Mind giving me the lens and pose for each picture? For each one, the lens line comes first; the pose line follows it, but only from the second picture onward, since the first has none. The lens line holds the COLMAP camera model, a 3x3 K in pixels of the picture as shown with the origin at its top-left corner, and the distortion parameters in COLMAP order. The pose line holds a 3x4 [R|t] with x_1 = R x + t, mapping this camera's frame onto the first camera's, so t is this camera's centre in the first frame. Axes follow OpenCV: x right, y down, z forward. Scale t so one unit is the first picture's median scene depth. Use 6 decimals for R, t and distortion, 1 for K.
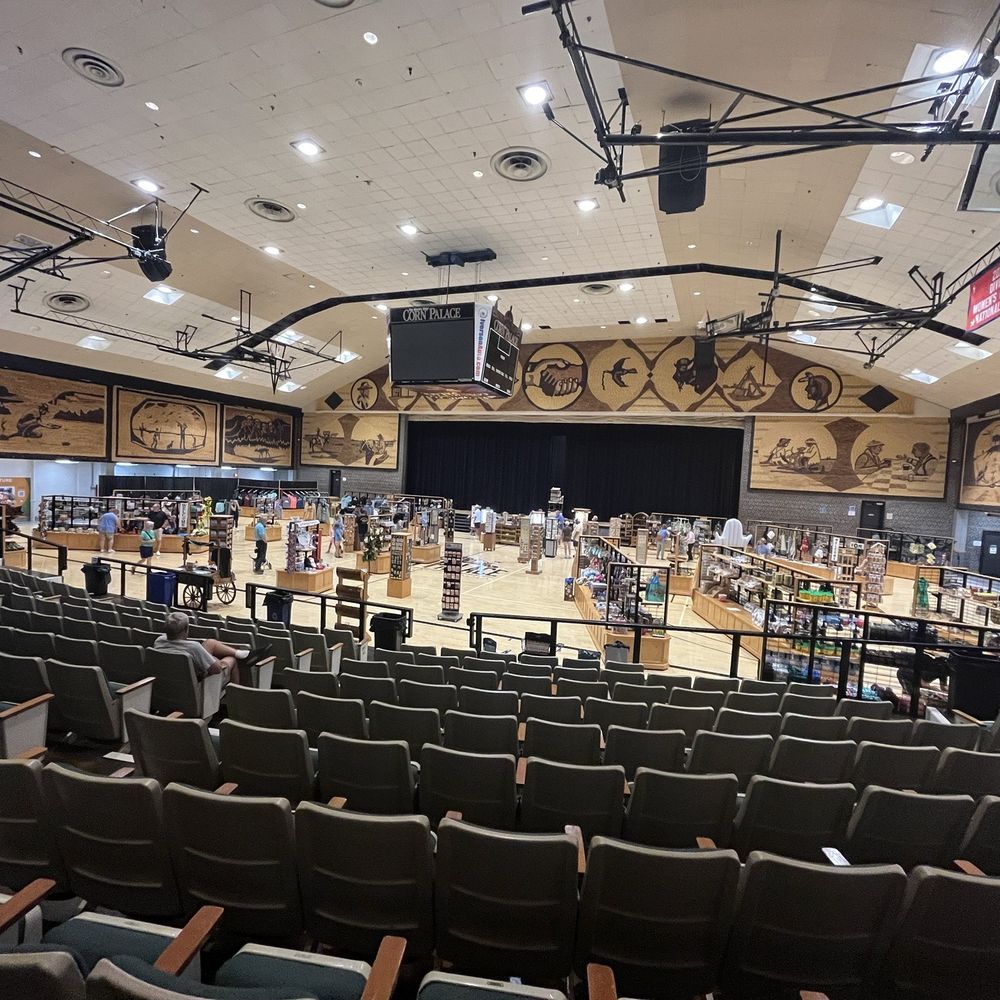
lens RADIAL K [[549.2, 0, 484.1], [0, 549.2, 499.3], [0, 0, 1]] dist [0.001291, -0.000249]
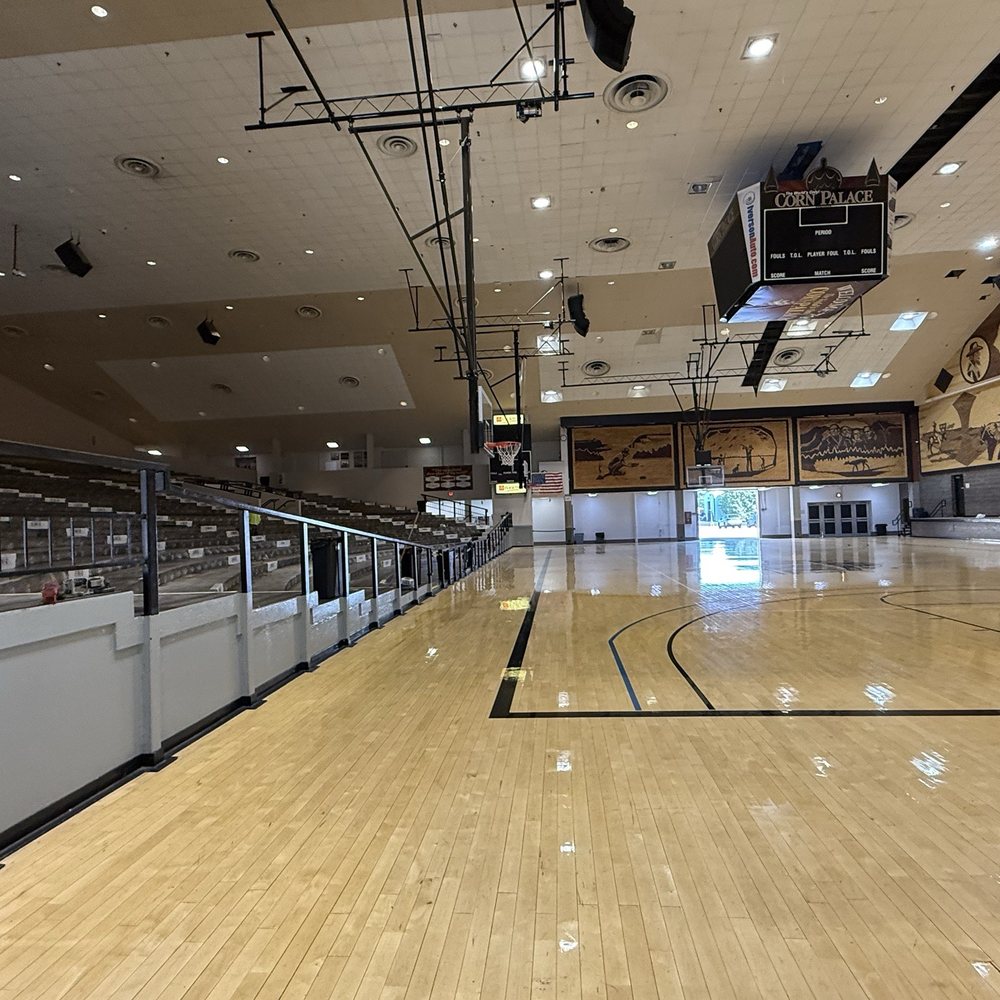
lens RADIAL K [[650.3, 0, 495.8], [0, 650.3, 501.9], [0, 0, 1]] dist [0.001359, 0.000261]
pose [[0.296569, -0.089164, -0.950840, 0.448798], [0.001725, 0.995680, -0.092831, 0.075561], [0.955010, 0.025890, 0.295442, 0.225685]]
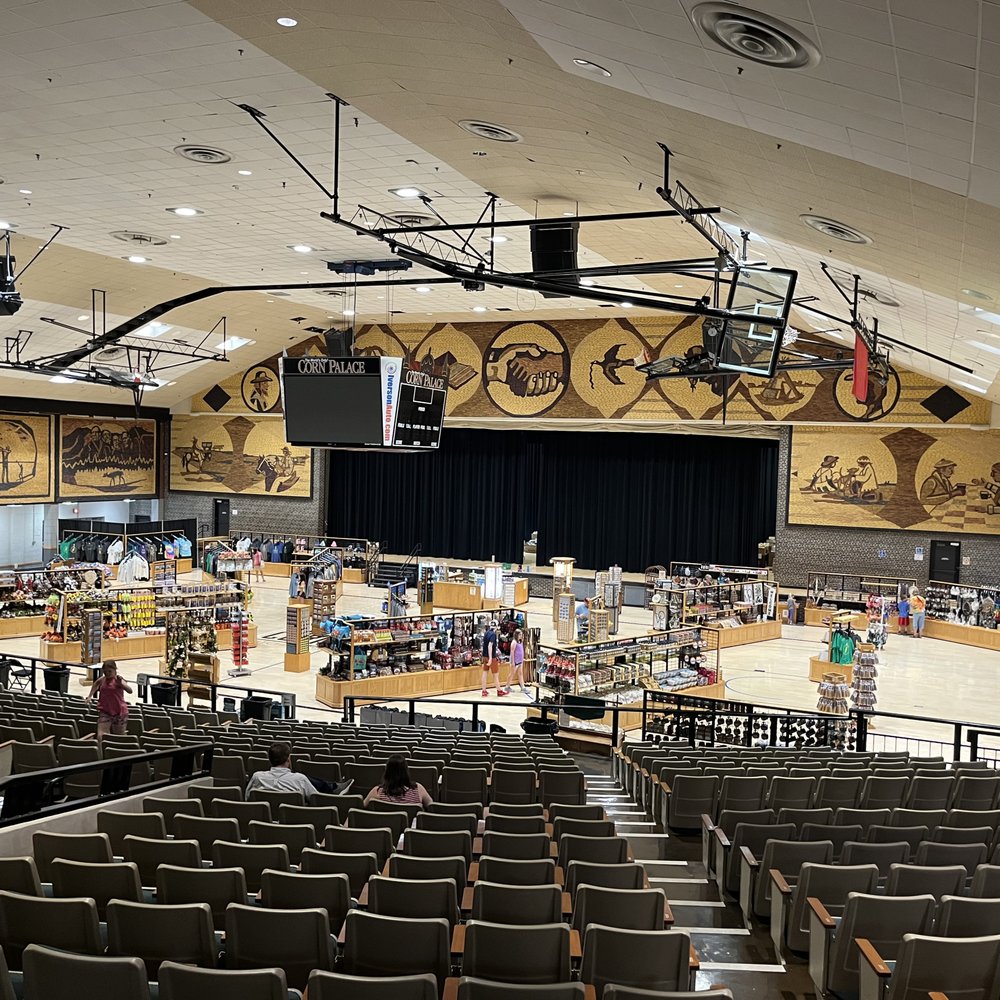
lens RADIAL K [[1034.9, 0, 492.1], [0, 1034.9, 498.3], [0, 0, 1]] dist [0.059571, -0.083542]
pose [[0.999687, -0.023231, -0.009236, 0.097692], [0.023259, 0.999725, 0.002867, -0.063315], [0.009167, -0.003081, 0.999953, -0.362665]]
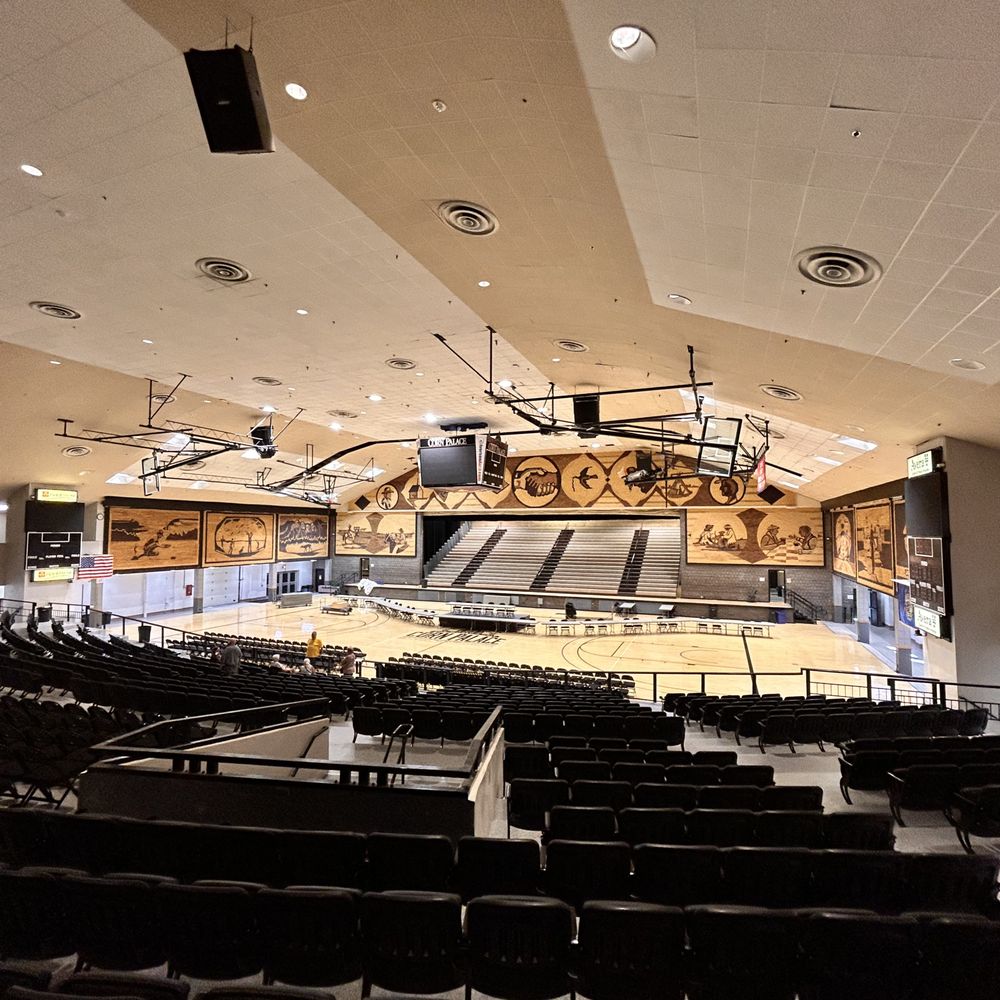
lens RADIAL K [[556.0, 0, 490.1], [0, 556.0, 498.0], [0, 0, 1]] dist [0.003942, -0.002916]
pose [[0.998694, -0.049467, 0.012782, 0.000249], [0.050490, 0.993825, -0.098811, -0.063181], [-0.007815, 0.099327, 0.995024, -0.321640]]
